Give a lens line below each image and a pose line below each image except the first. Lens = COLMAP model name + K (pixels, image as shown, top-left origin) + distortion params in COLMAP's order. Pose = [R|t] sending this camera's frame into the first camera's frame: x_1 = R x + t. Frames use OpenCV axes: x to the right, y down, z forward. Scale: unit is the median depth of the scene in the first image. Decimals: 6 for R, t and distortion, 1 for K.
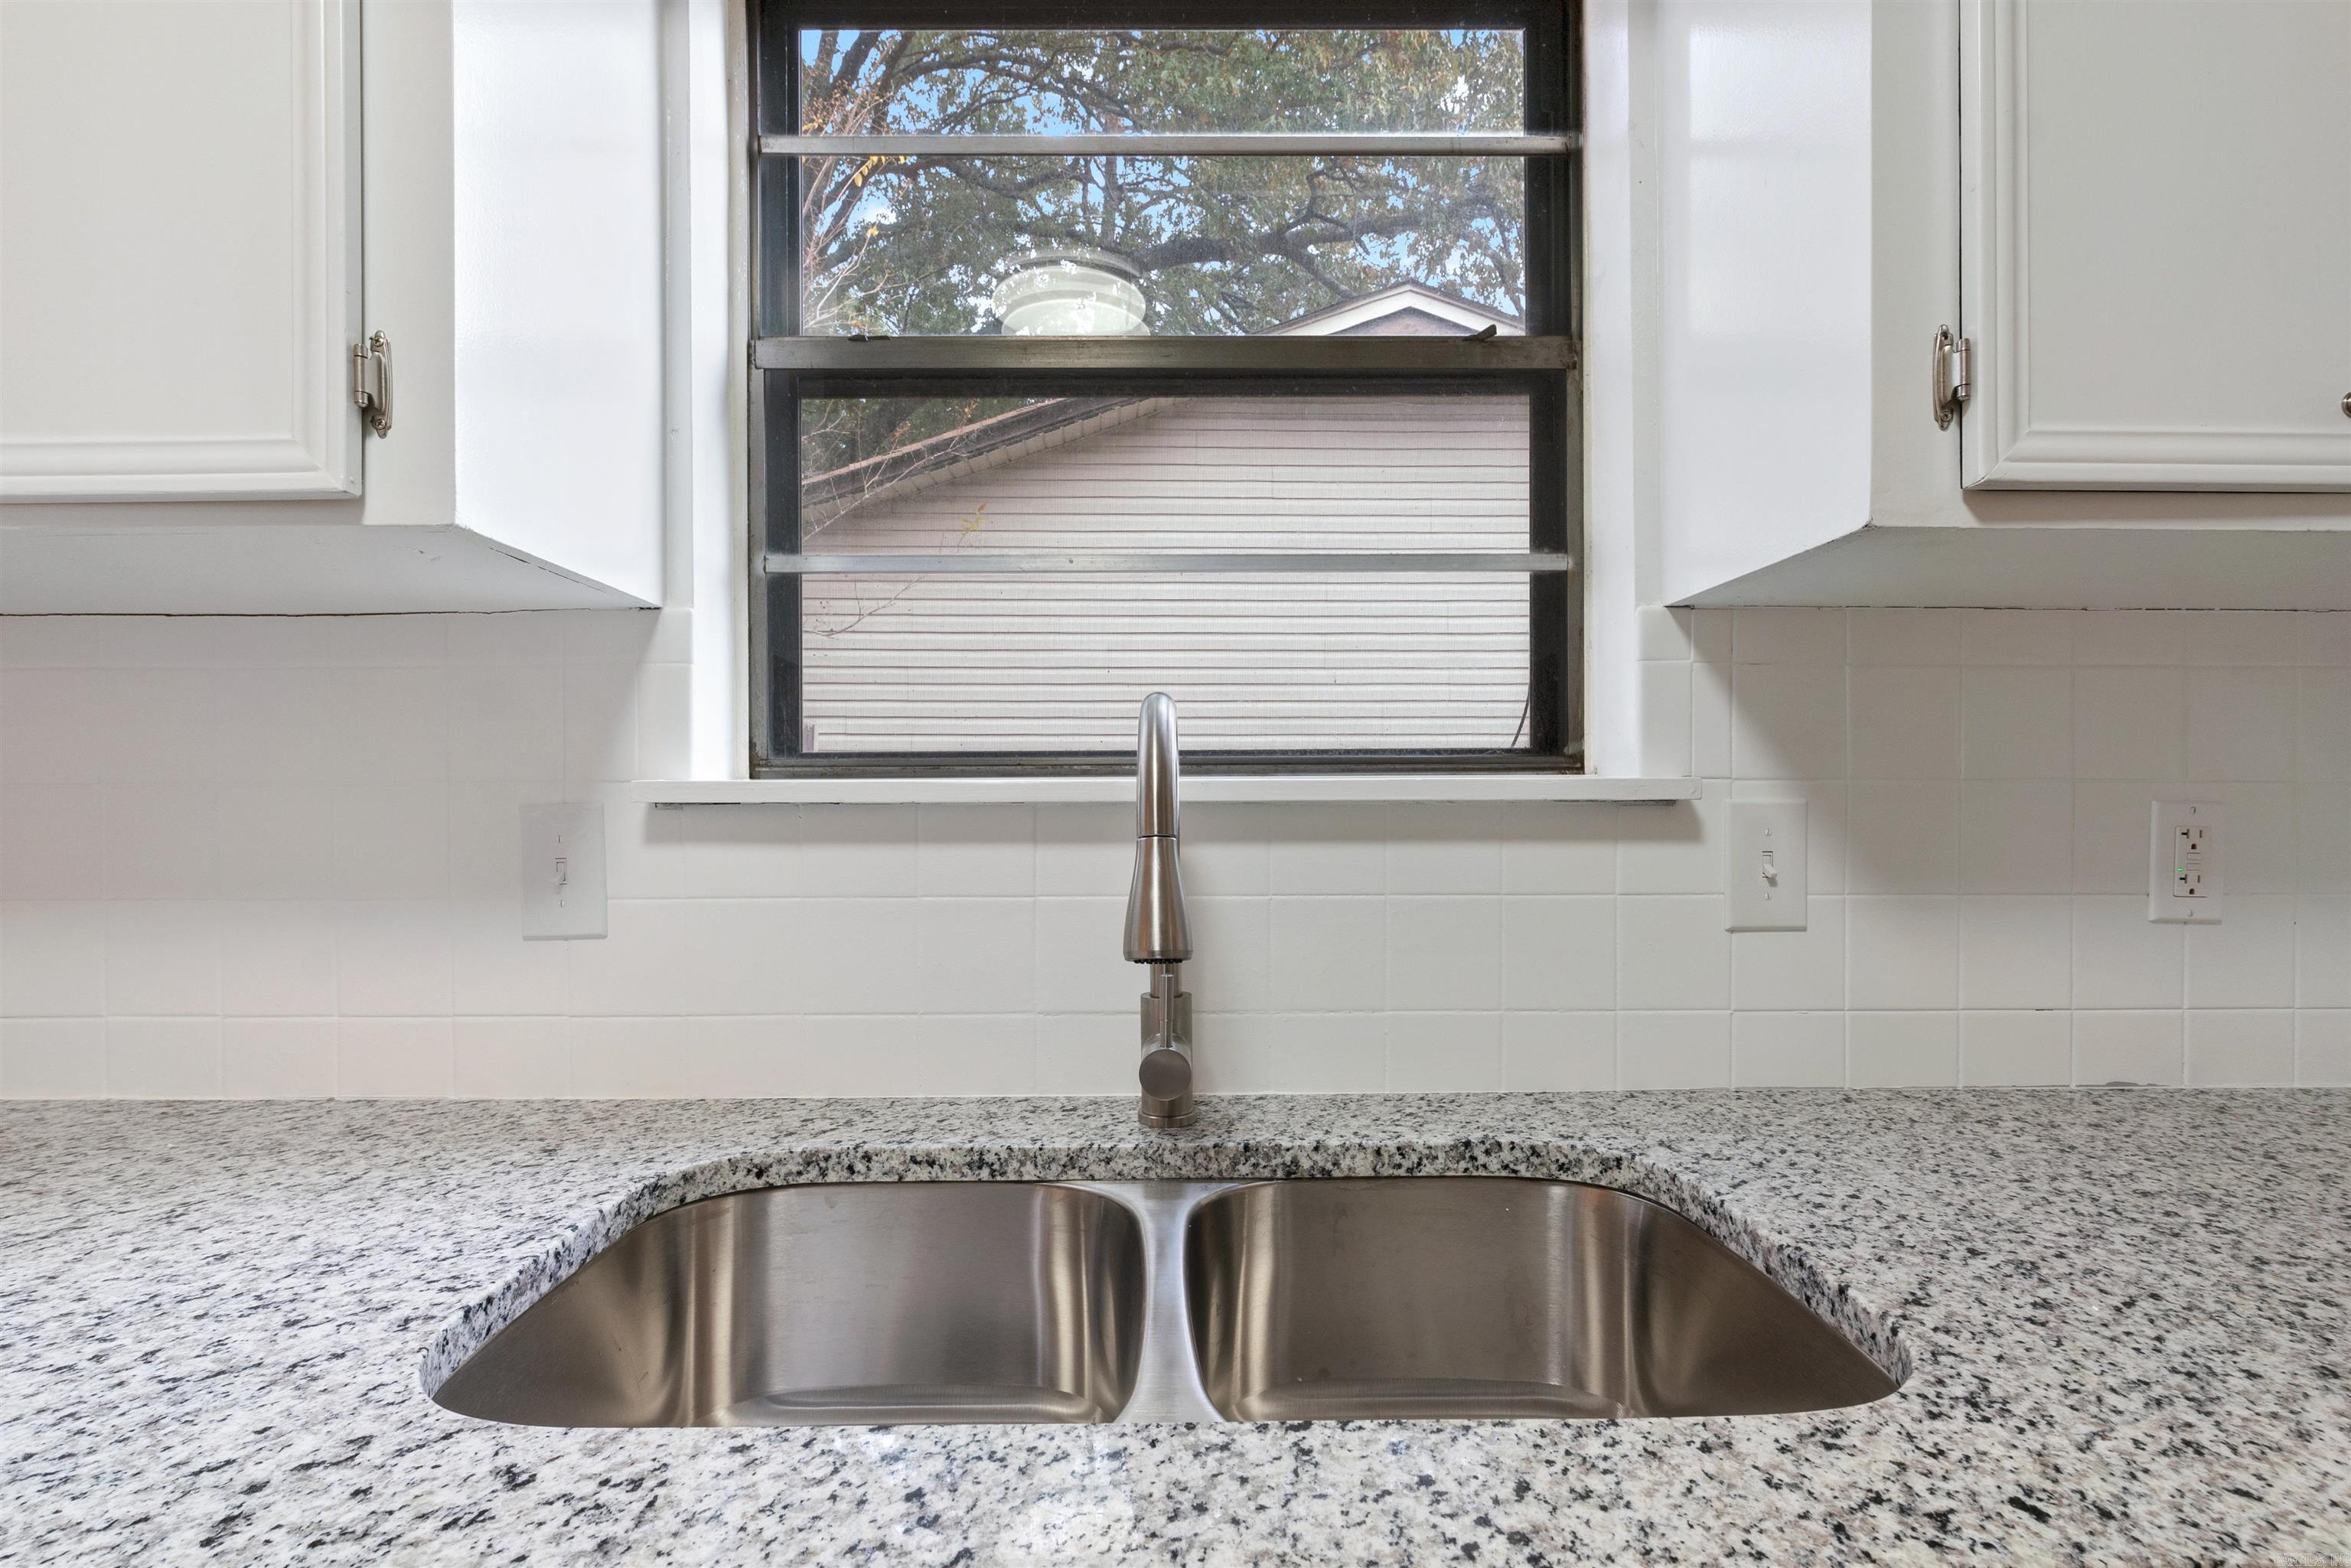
lens RADIAL K [[1114.2, 0, 1176.2], [0, 1114.2, 820.6], [0, 0, 1]] dist [0.000145, 0.000282]
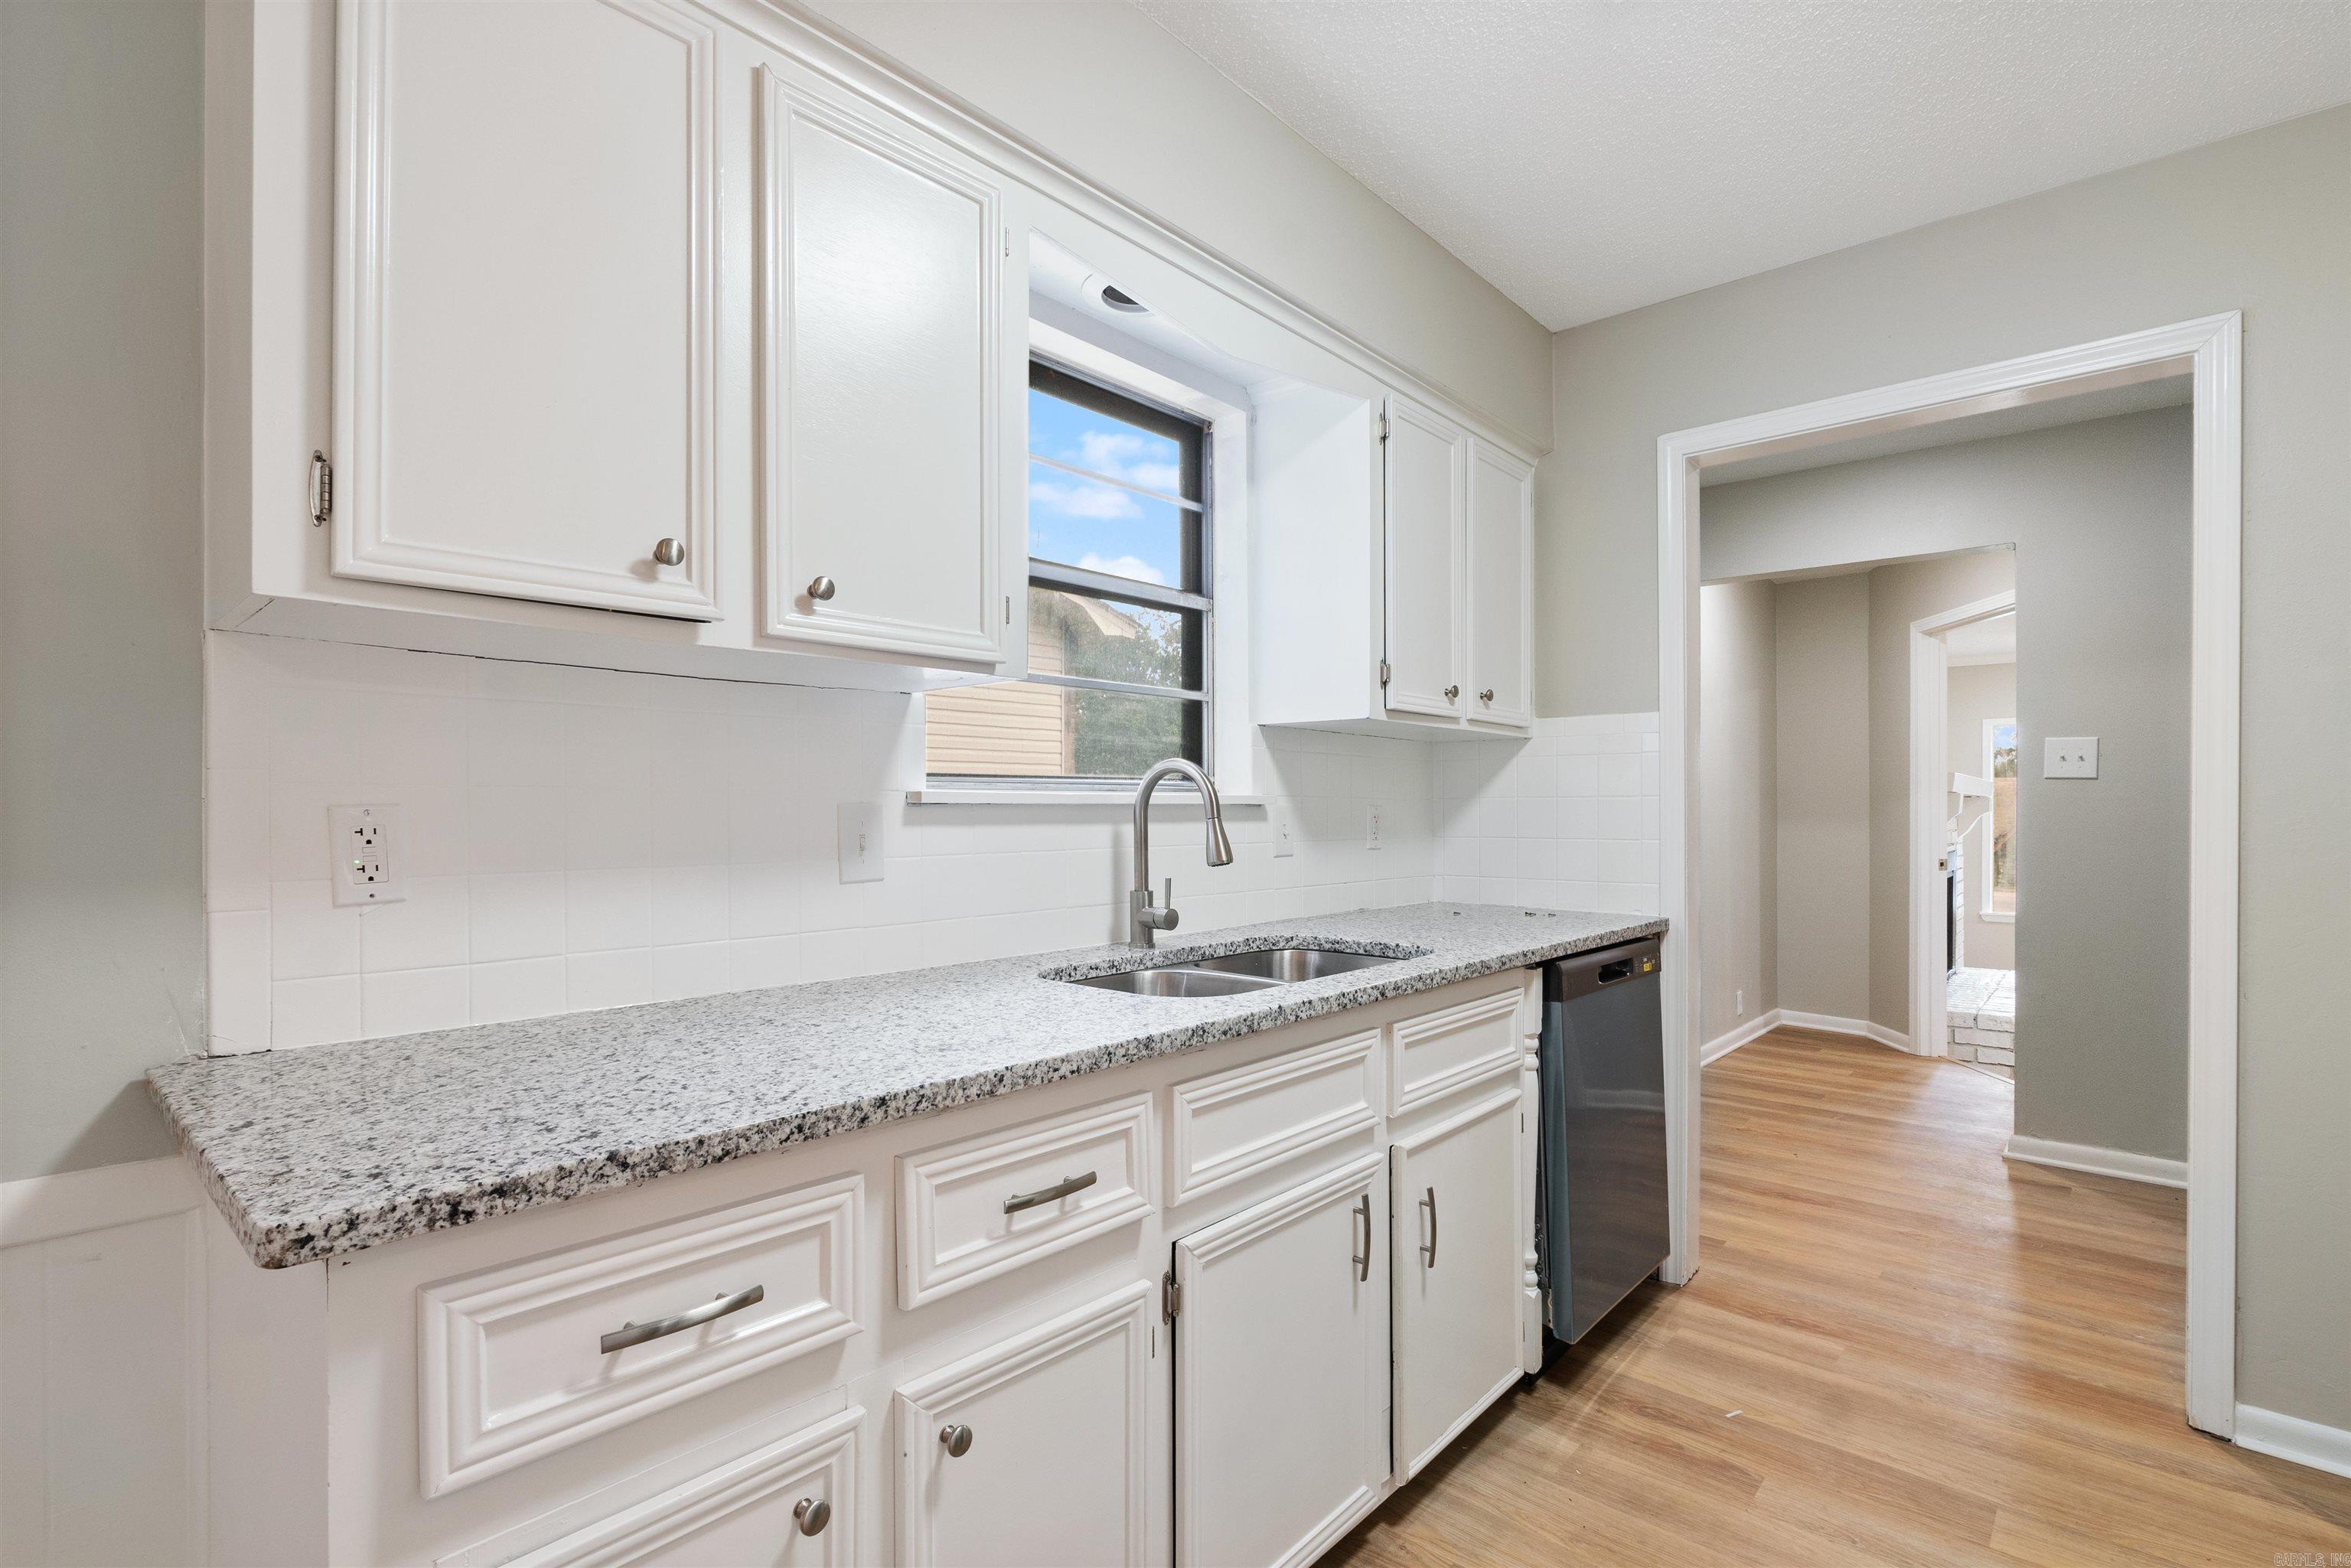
lens RADIAL K [[1086.0, 0, 1172.4], [0, 1086.0, 815.8], [0, 0, 1]] dist [-0.006889, -0.000440]
pose [[0.674961, -0.002118, 0.737851, -1.576449], [0.005616, 0.999982, -0.002267, 0.011570], [-0.737832, 0.005674, 0.674960, -0.514589]]
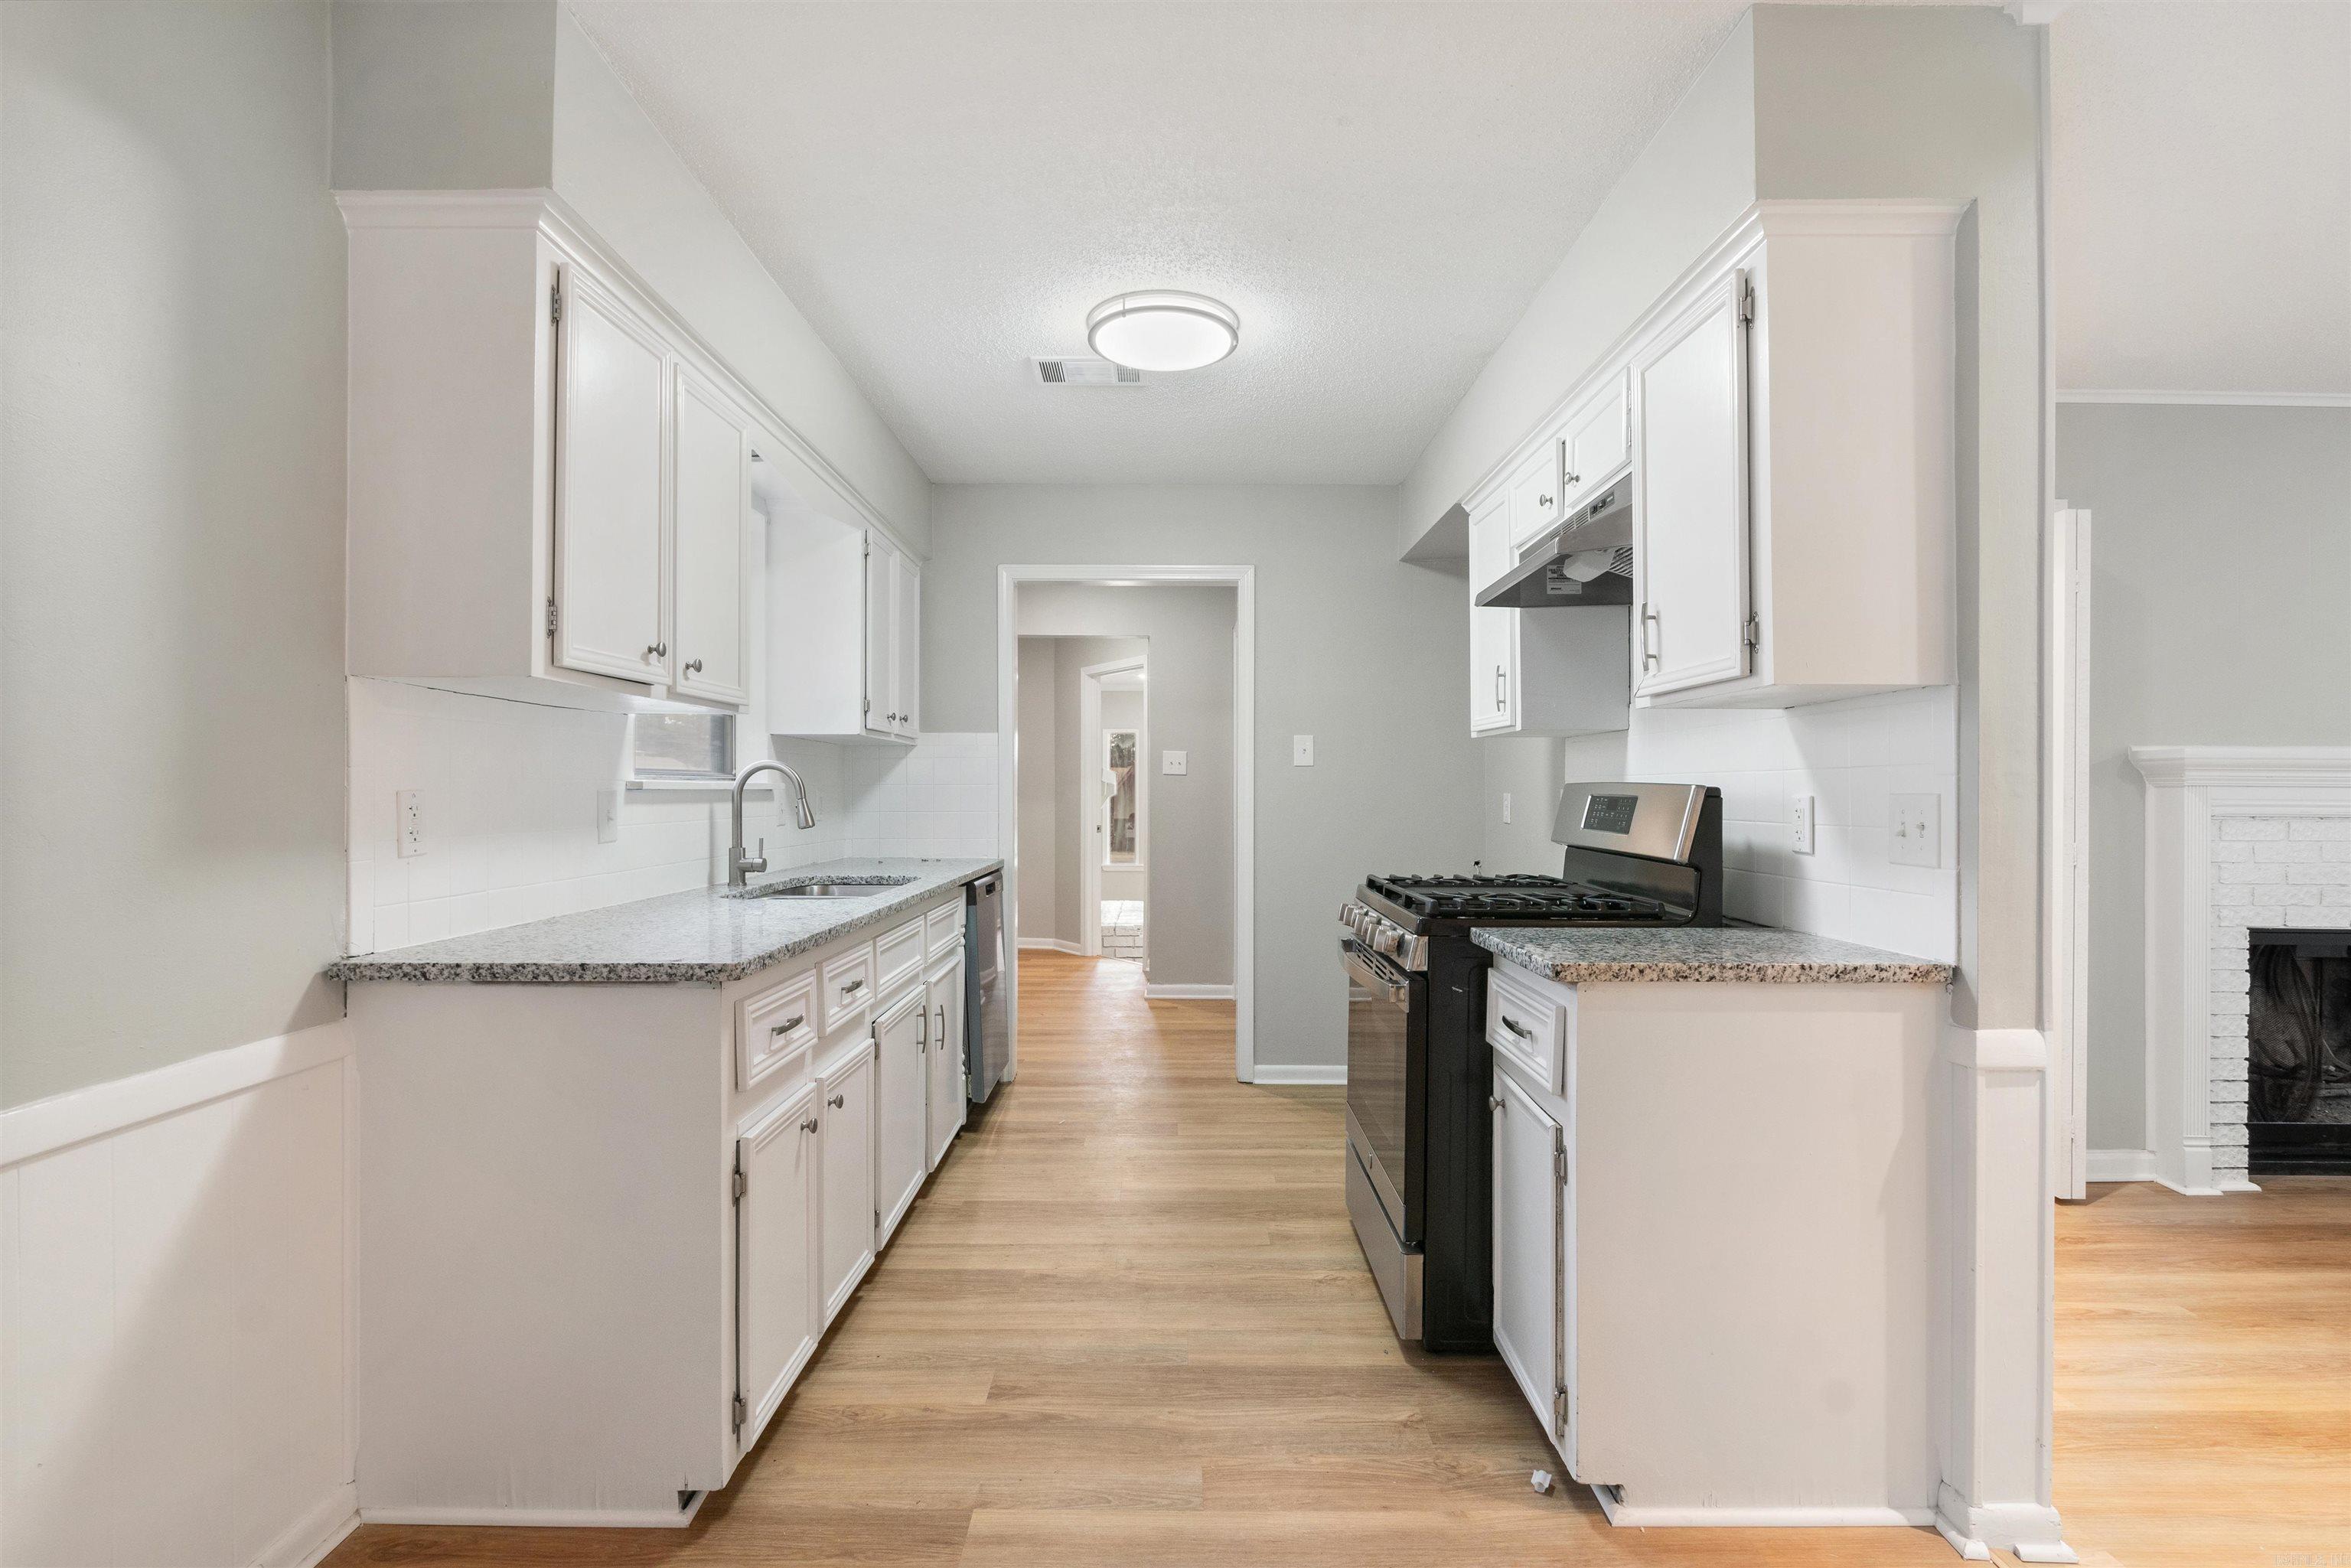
lens RADIAL K [[1092.2, 0, 1174.4], [0, 1092.2, 791.0], [0, 0, 1]] dist [-0.005091, 0.000991]
pose [[0.003441, 0.003184, 0.999989, -3.228434], [0.008346, 0.999960, -0.003213, 0.009090], [-0.999959, 0.008357, 0.003415, -0.315504]]
